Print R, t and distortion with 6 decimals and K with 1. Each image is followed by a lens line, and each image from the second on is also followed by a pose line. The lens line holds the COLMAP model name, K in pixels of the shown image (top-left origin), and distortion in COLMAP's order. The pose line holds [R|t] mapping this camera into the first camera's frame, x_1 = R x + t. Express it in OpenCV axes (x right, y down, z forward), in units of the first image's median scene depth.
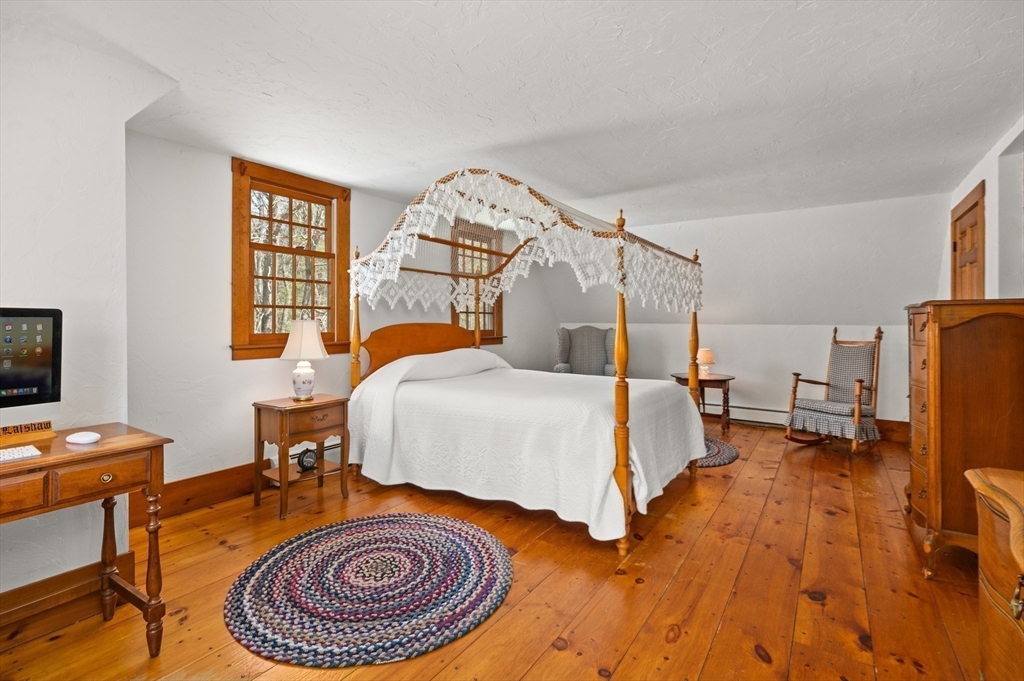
lens RADIAL K [[474.4, 0, 510.4], [0, 474.4, 334.2], [0, 0, 1]] dist [0.002511, -0.000563]
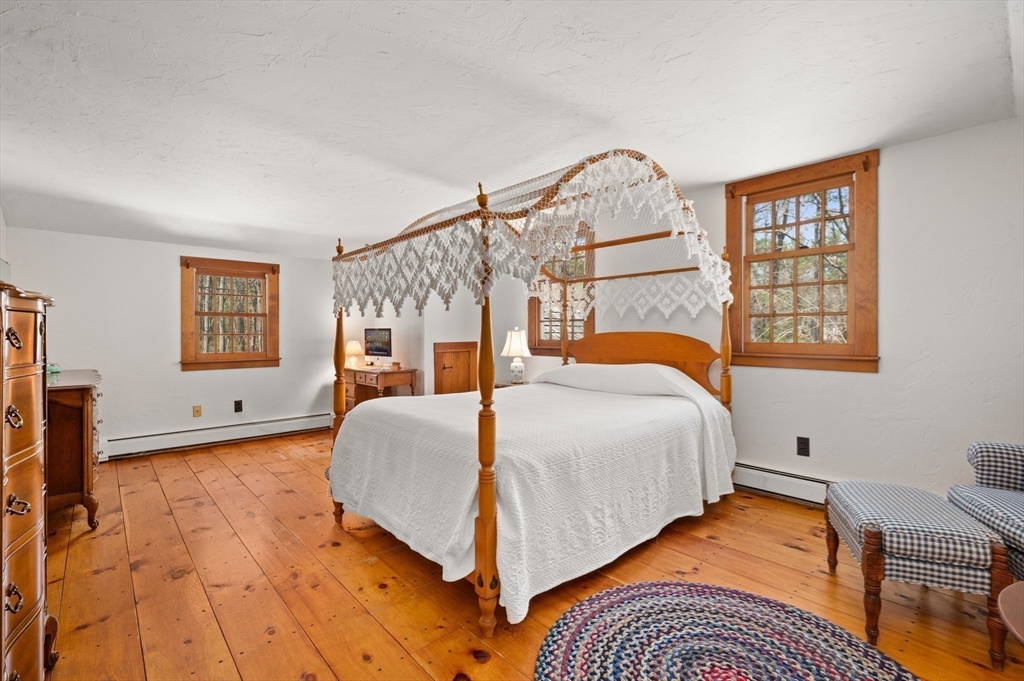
lens RADIAL K [[462.4, 0, 513.2], [0, 462.4, 336.7], [0, 0, 1]] dist [-0.001983, -0.000723]
pose [[-0.227365, 0.007808, -0.973778, 0.843730], [-0.023250, 0.999639, 0.013444, -0.023335], [0.973532, 0.025697, -0.227101, 1.112986]]
